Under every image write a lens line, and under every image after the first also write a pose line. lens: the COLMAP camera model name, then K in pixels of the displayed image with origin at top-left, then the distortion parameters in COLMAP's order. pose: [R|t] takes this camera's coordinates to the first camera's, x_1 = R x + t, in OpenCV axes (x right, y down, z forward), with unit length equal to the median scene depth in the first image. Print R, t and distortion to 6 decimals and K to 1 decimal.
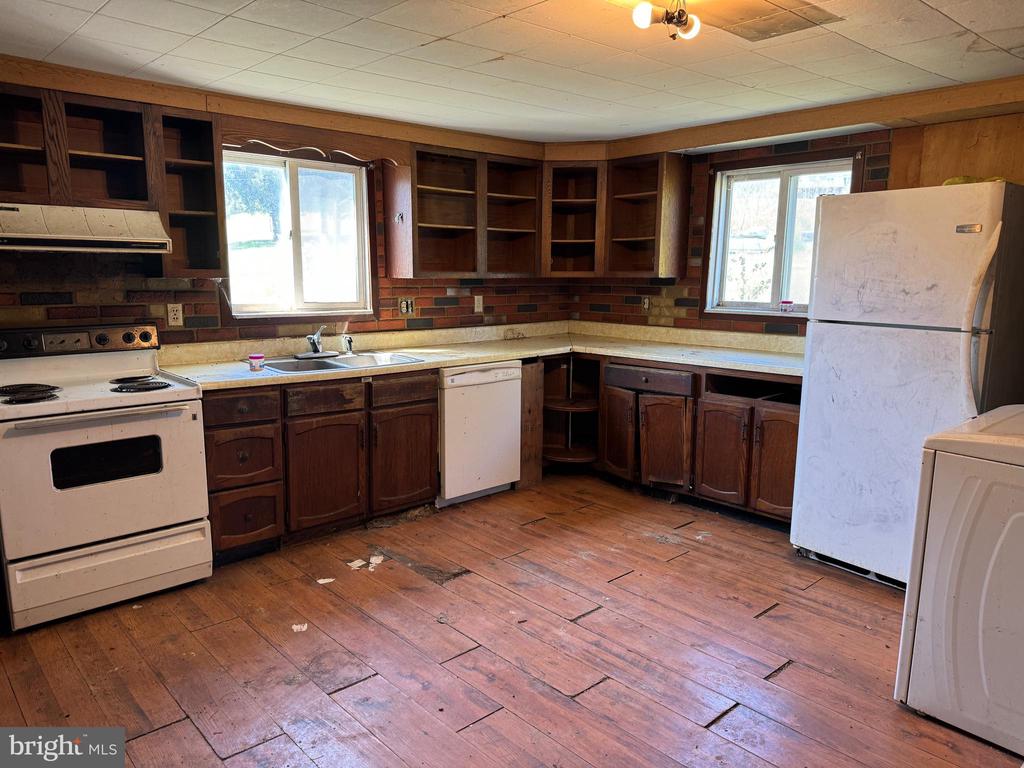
lens RADIAL K [[729.0, 0, 511.4], [0, 729.0, 390.6], [0, 0, 1]] dist [0.070193, -0.085438]
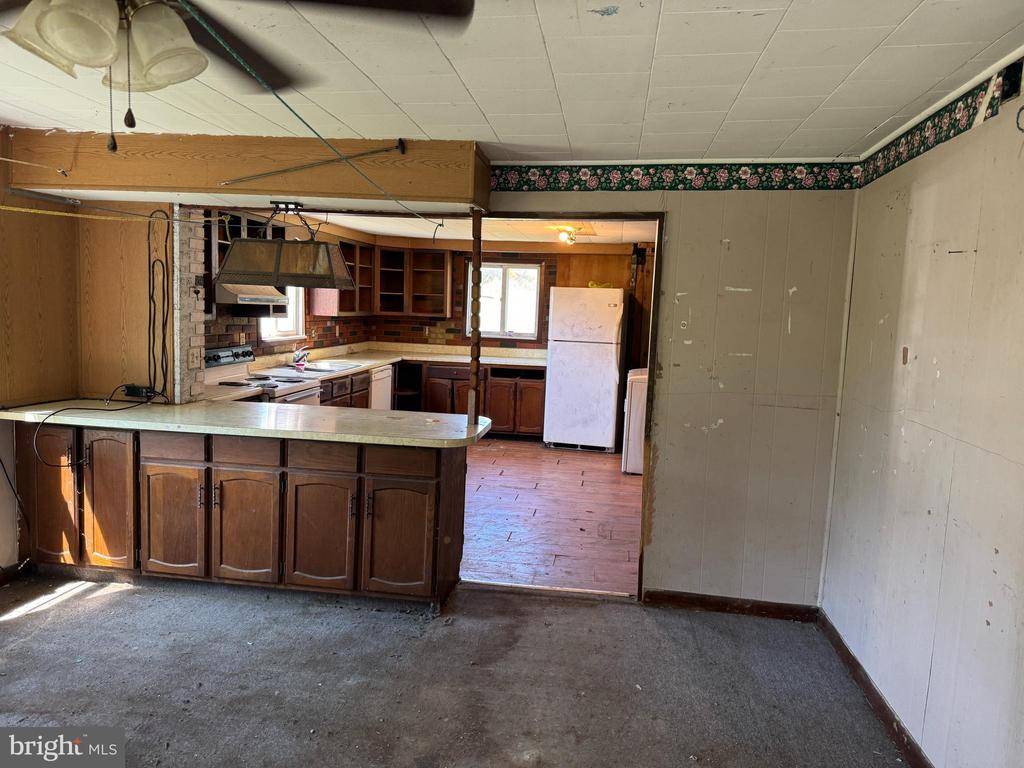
lens RADIAL K [[739.5, 0, 541.2], [0, 739.5, 384.5], [0, 0, 1]] dist [0.071959, -0.125016]
pose [[0.743796, -0.048266, 0.666661, -0.866124], [0.072876, 0.997299, -0.009104, 0.045041], [-0.664422, 0.055355, 0.745305, -0.512220]]
